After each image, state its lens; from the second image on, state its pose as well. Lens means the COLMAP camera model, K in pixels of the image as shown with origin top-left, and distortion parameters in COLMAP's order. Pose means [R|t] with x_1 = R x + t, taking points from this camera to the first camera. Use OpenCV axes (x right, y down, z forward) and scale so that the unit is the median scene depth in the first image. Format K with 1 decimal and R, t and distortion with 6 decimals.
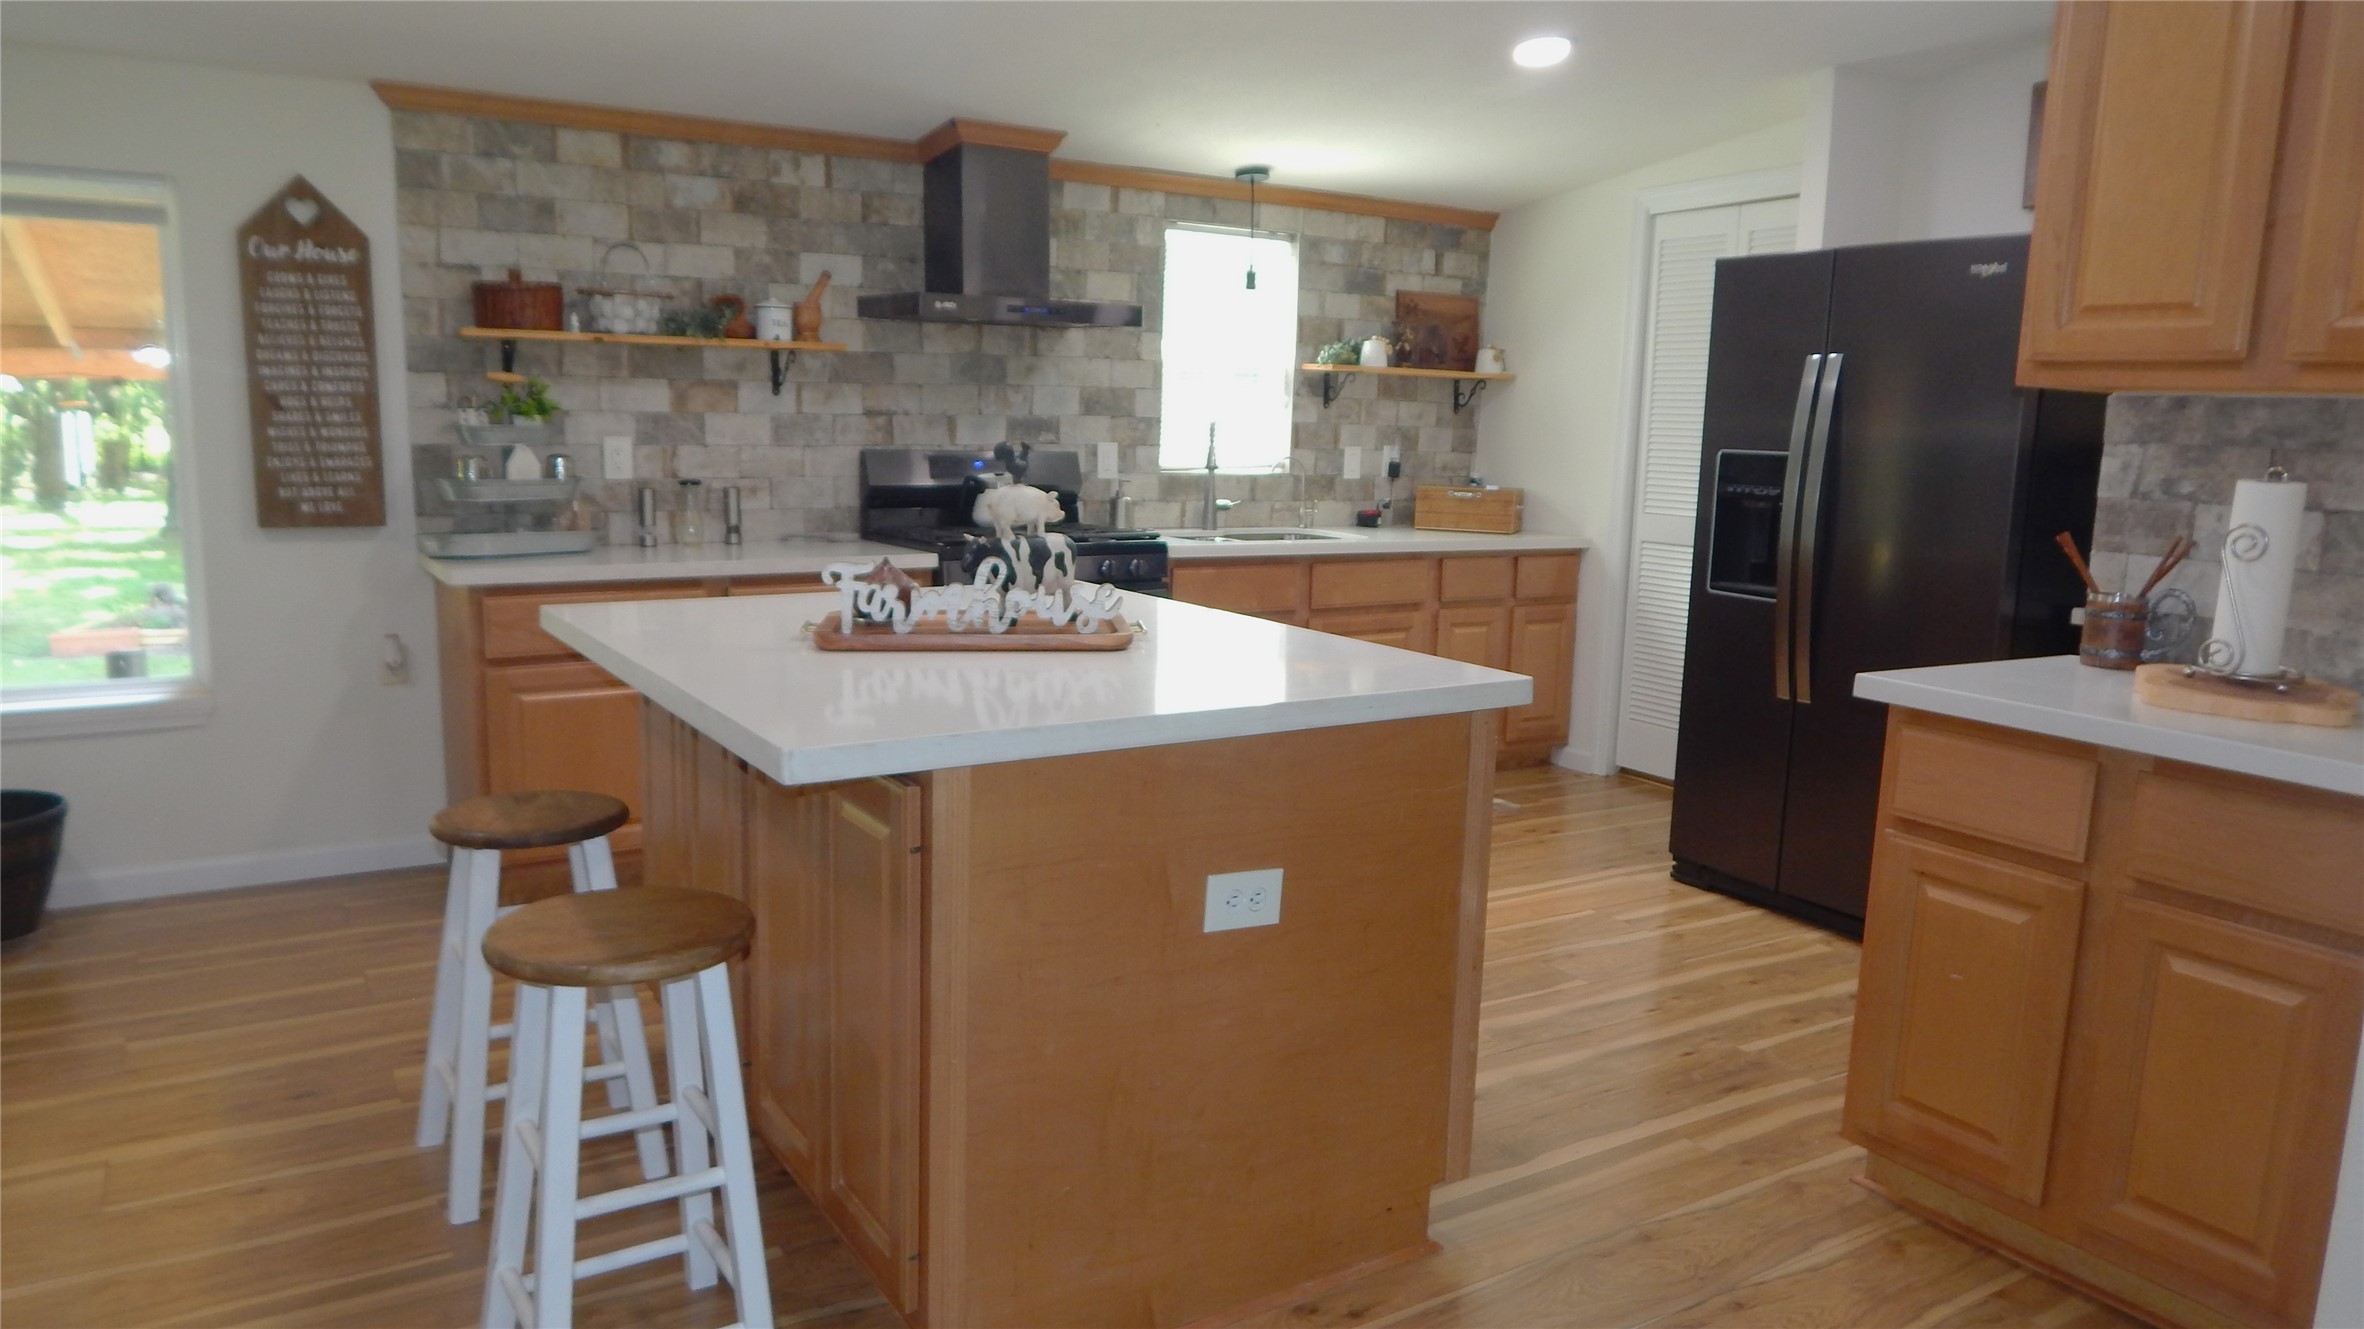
lens RADIAL K [[1549.8, 0, 1184.4], [0, 1549.8, 661.9], [0, 0, 1]] dist [-0.006892, -0.003892]
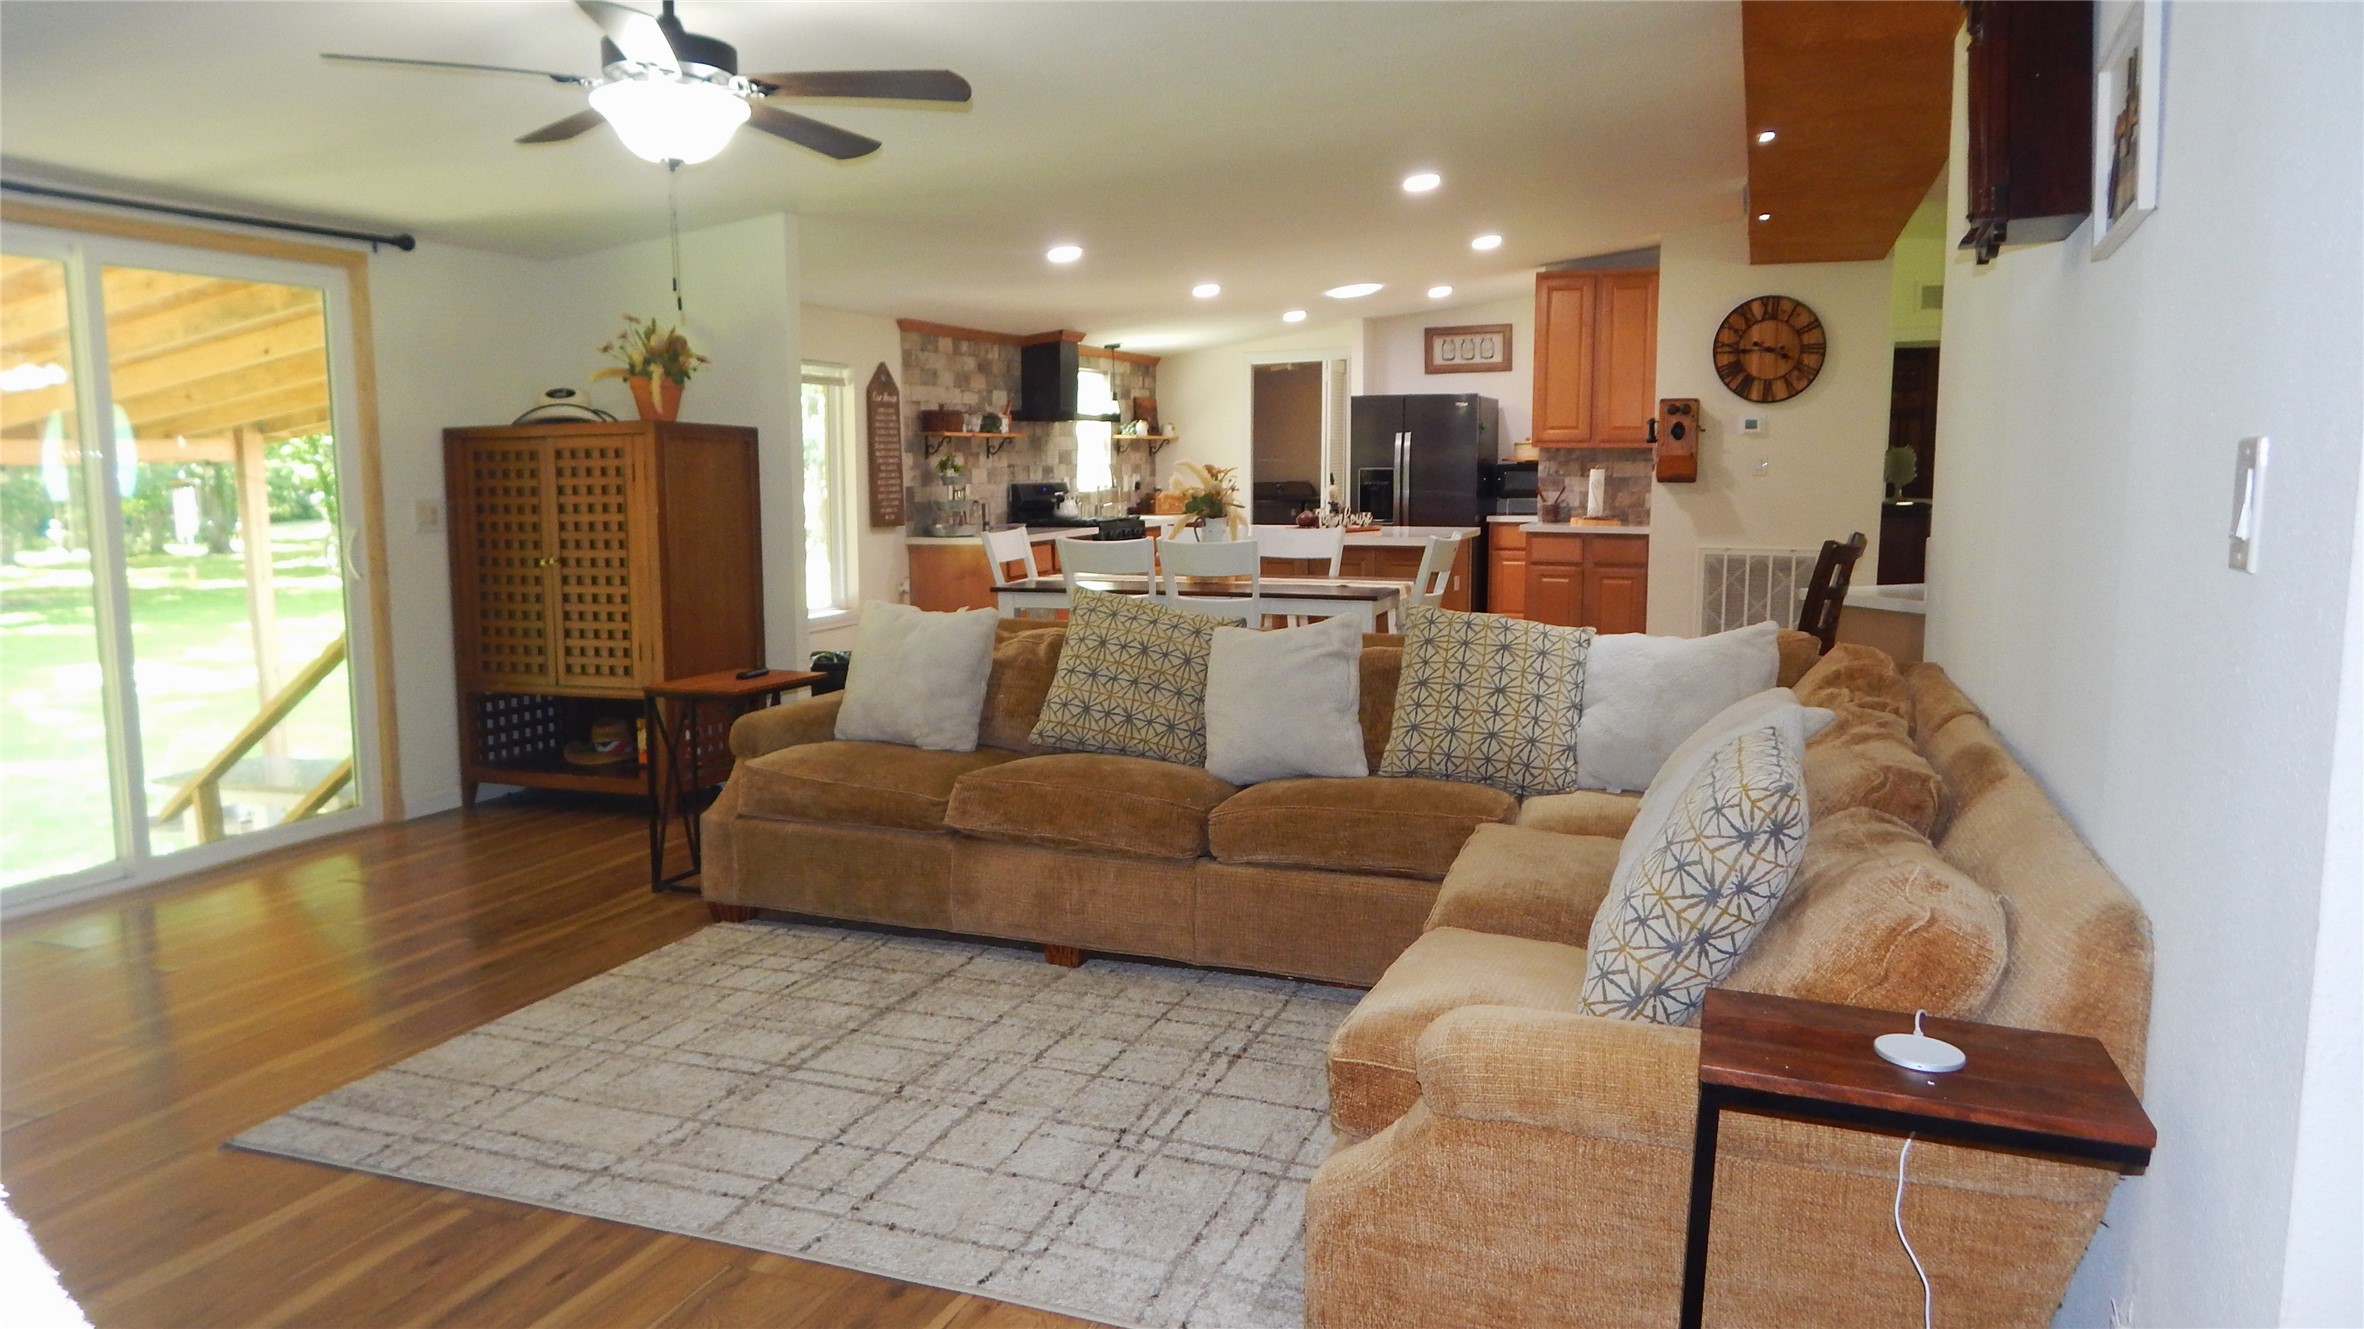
lens RADIAL K [[1549.8, 0, 1186.8], [0, 1549.8, 666.0], [0, 0, 1]] dist [-0.006892, -0.003892]
pose [[0.793474, -0.110018, 0.598578, -1.326002], [0.121226, 0.992388, 0.021703, 0.090143], [-0.596409, 0.055342, 0.800771, -0.802286]]
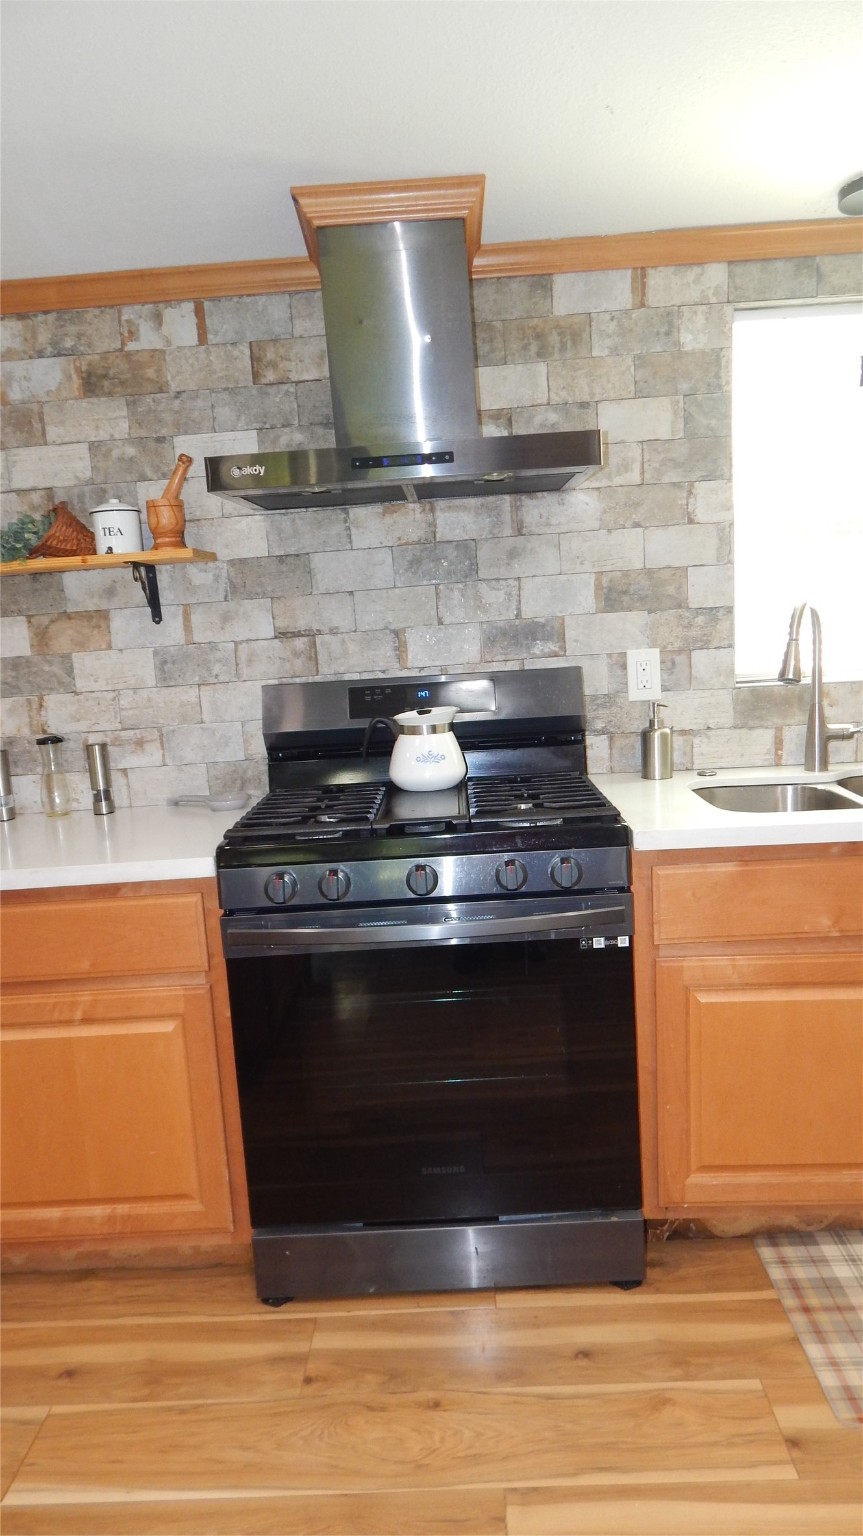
lens RADIAL K [[1007.0, 0, 422.0], [0, 1007.0, 771.4], [0, 0, 1]] dist [-0.006892, -0.003892]
pose [[0.831610, 0.009569, -0.555278, 0.134120], [-0.006212, 0.999949, 0.007928, -0.101723], [0.555326, -0.003143, 0.831627, 0.650145]]
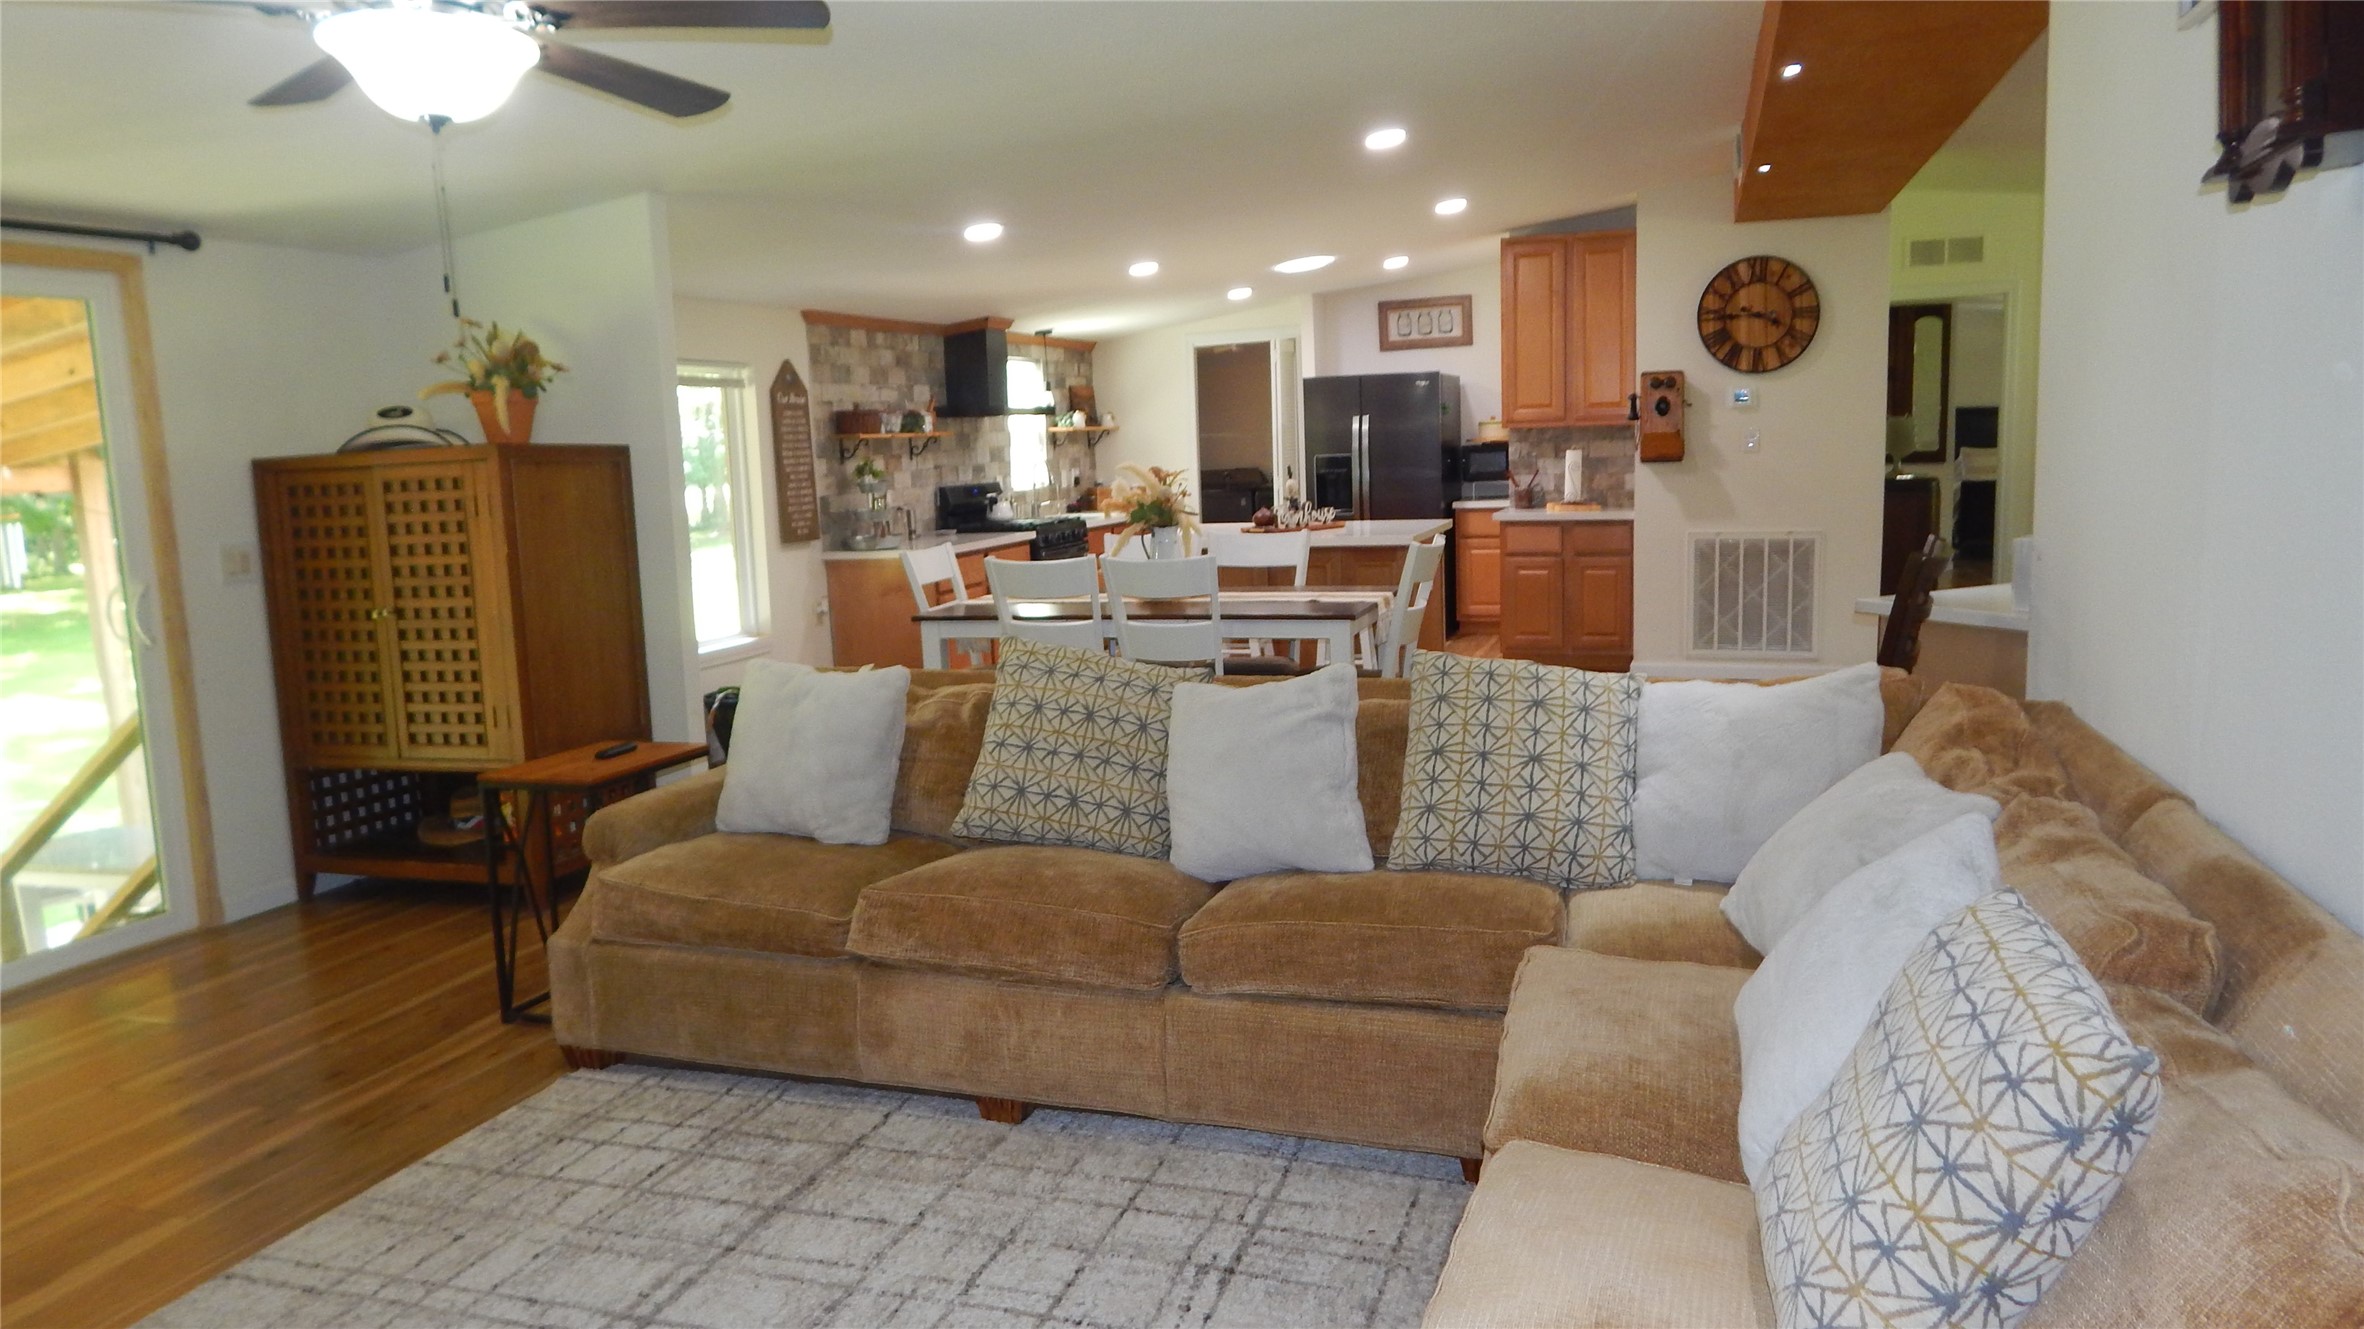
lens RADIAL K [[1549.8, 0, 1186.6], [0, 1549.8, 663.2], [0, 0, 1]] dist [-0.006892, -0.003892]
pose [[0.768538, -0.146895, 0.622713, -1.221938], [0.157478, 0.986775, 0.038419, 0.052091], [-0.620121, 0.068538, 0.781507, -0.668804]]
